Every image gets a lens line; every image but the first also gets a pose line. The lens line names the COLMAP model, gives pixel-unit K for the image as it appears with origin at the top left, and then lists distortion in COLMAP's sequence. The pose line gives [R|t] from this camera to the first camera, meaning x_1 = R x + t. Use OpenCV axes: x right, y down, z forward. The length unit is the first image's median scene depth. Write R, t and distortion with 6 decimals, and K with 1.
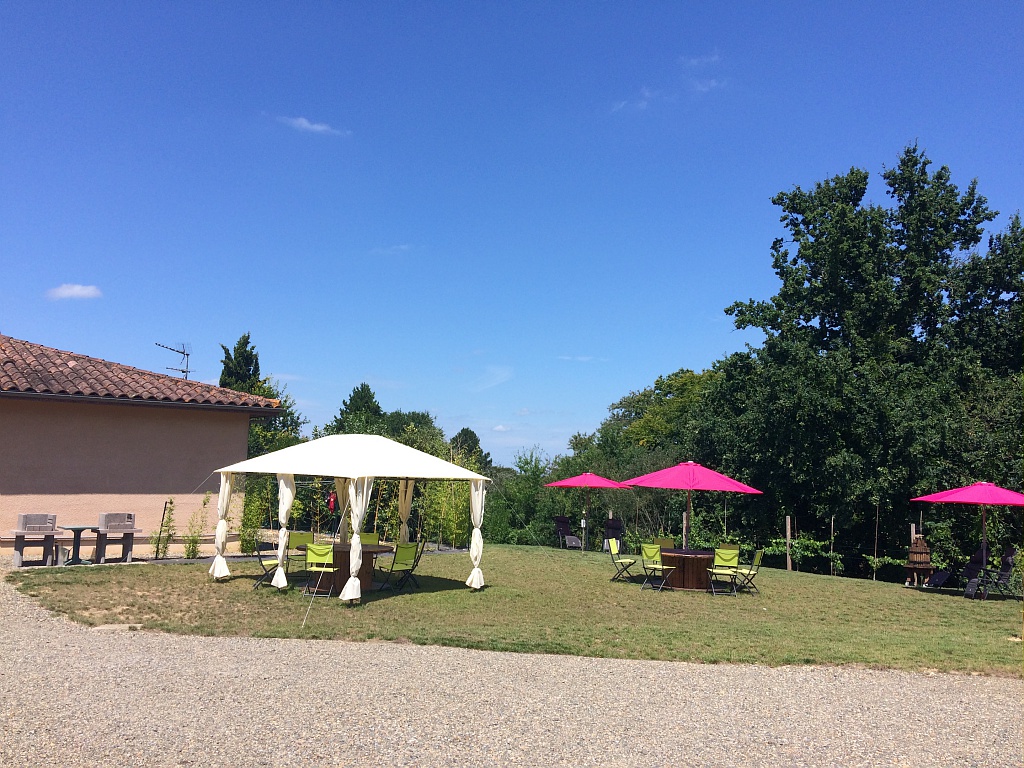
lens RADIAL K [[866.7, 0, 505.4], [0, 866.7, 388.9], [0, 0, 1]] dist [0.068147, -0.084887]
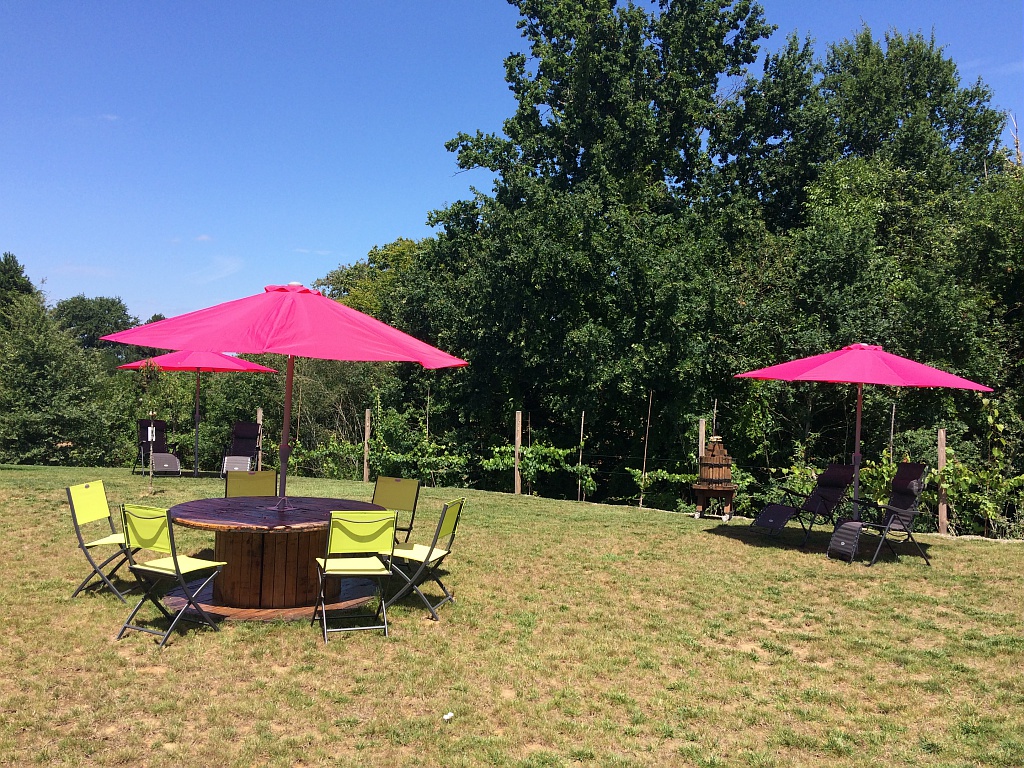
lens RADIAL K [[866.7, 0, 509.1], [0, 866.7, 380.9], [0, 0, 1]] dist [0.068147, -0.084887]
pose [[0.954051, -0.008073, 0.299536, 0.091785], [-0.024607, 0.994150, 0.105169, 0.041182], [-0.298632, -0.107707, 0.948271, 0.290185]]
